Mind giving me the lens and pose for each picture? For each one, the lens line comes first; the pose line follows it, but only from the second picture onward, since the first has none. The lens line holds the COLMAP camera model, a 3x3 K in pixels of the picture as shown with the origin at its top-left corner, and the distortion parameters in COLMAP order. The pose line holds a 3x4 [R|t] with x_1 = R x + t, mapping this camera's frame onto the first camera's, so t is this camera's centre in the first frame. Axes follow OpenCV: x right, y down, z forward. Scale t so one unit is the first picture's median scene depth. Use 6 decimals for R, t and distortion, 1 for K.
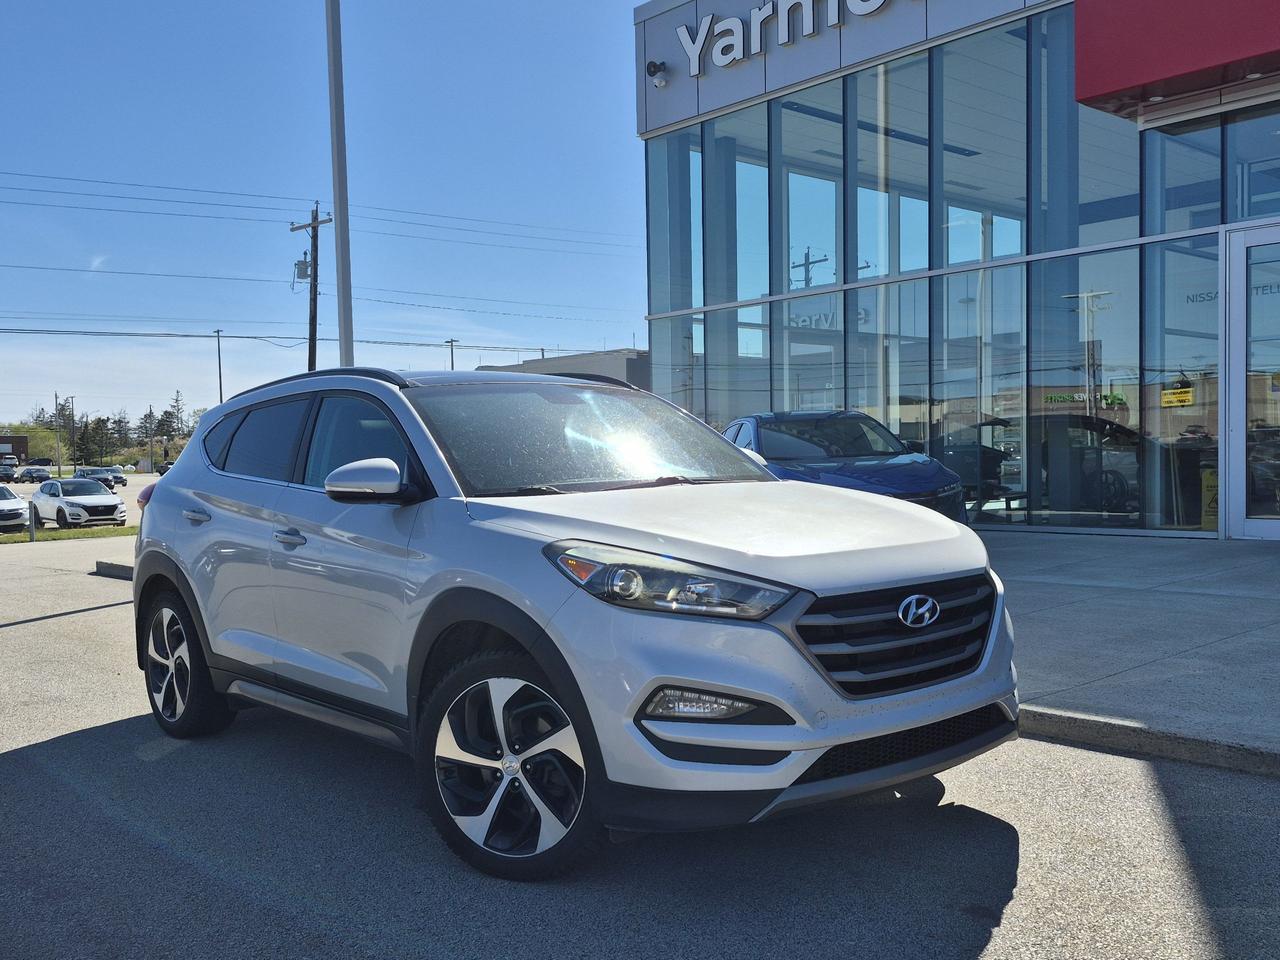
lens RADIAL K [[1190.4, 0, 650.5], [0, 1190.4, 512.6], [0, 0, 1]] dist [0.044526, 0.000000]
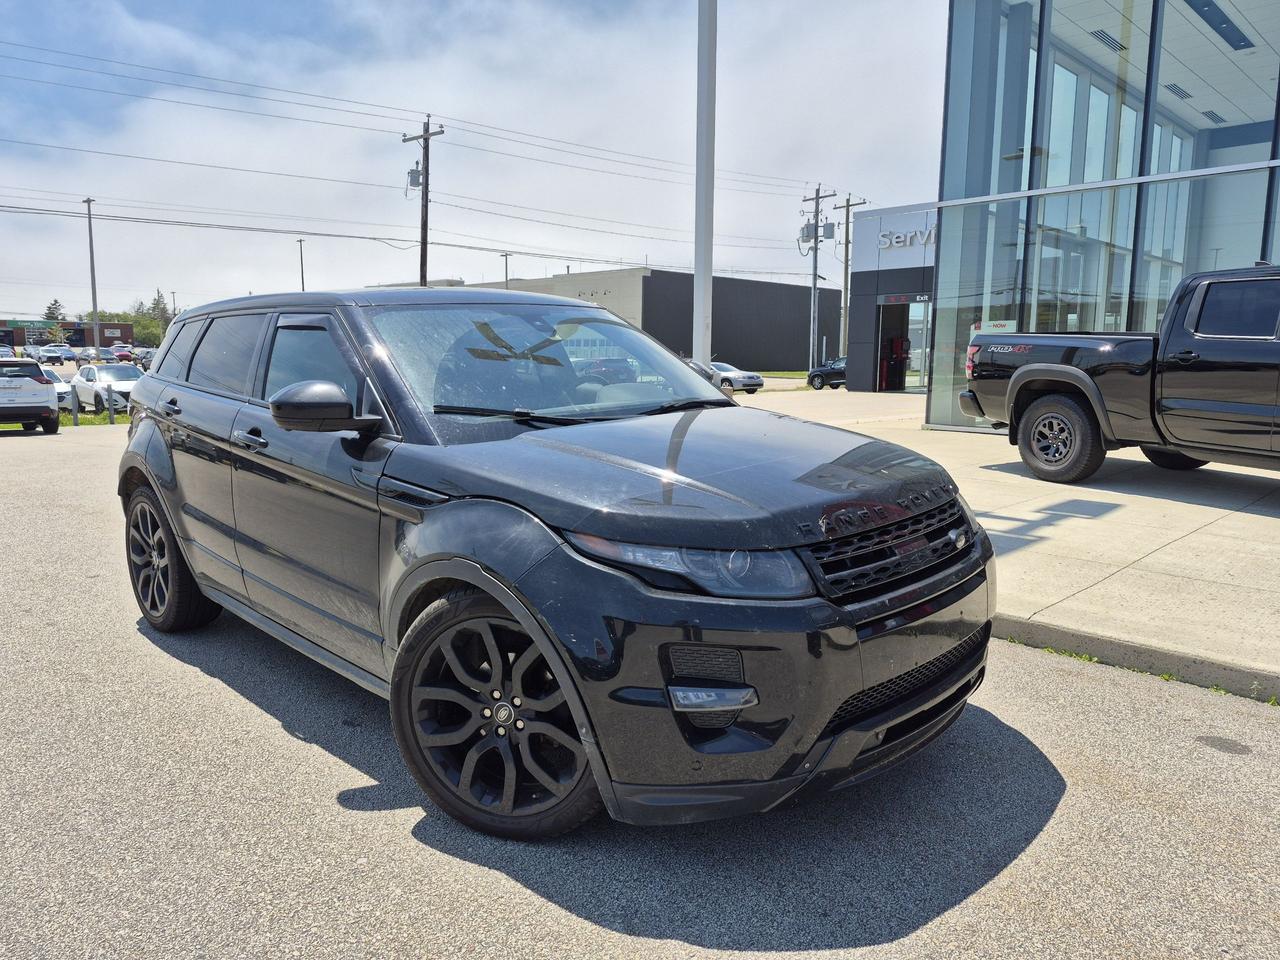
lens RADIAL K [[875.8, 0, 654.2], [0, 875.8, 468.8], [0, 0, 1]] dist [0.026505, -0.015799]
pose [[0.997742, 0.024036, 0.062713, -0.258683], [-0.028990, 0.996428, 0.079311, -0.012400], [-0.060582, -0.080950, 0.994875, 0.349499]]
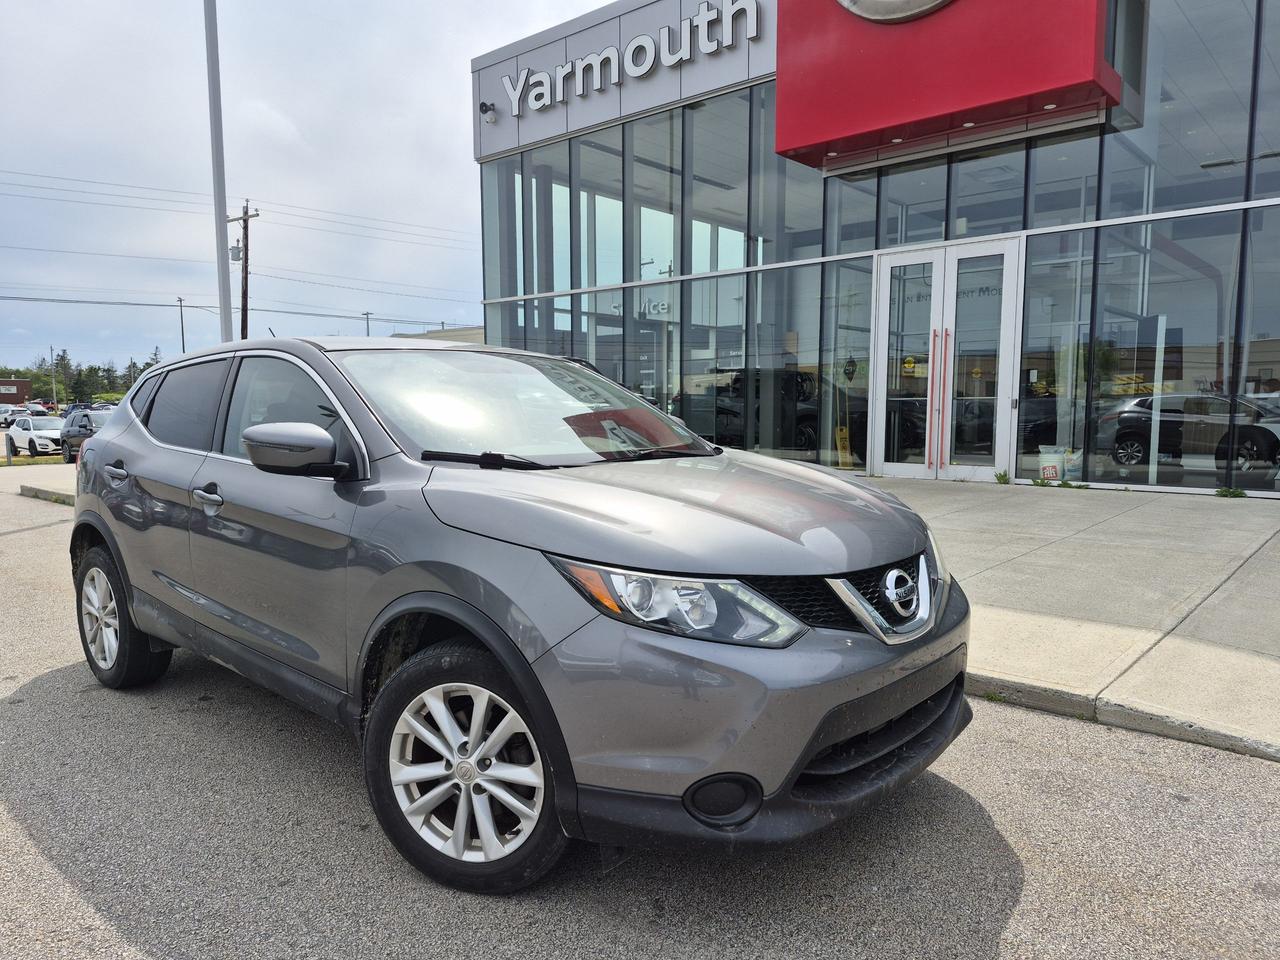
lens RADIAL K [[878.7, 0, 642.5], [0, 878.7, 500.6], [0, 0, 1]] dist [0.041385, -0.039184]
pose [[0.992712, 0.006852, 0.120315, 0.058562], [-0.013870, 0.998244, 0.057592, -0.004005], [-0.119709, -0.058841, 0.991064, 0.004545]]
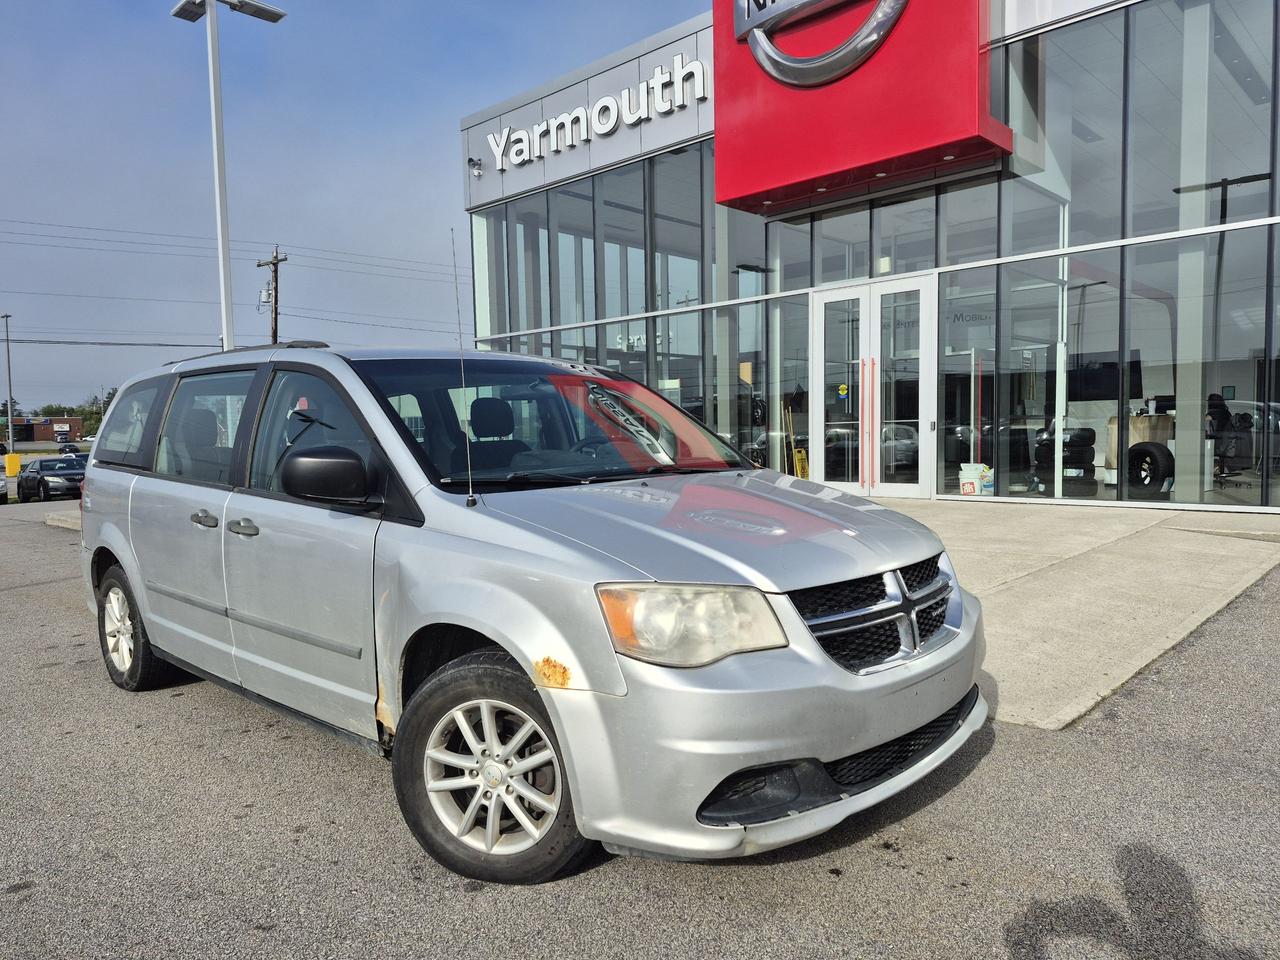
lens RADIAL K [[878.7, 0, 647.7], [0, 878.7, 488.2], [0, 0, 1]] dist [0.041385, -0.039184]
pose [[0.996535, -0.003120, 0.083120, 0.118680], [0.001936, 0.999896, 0.014324, -0.002235], [-0.083156, -0.014114, 0.996437, -0.059876]]
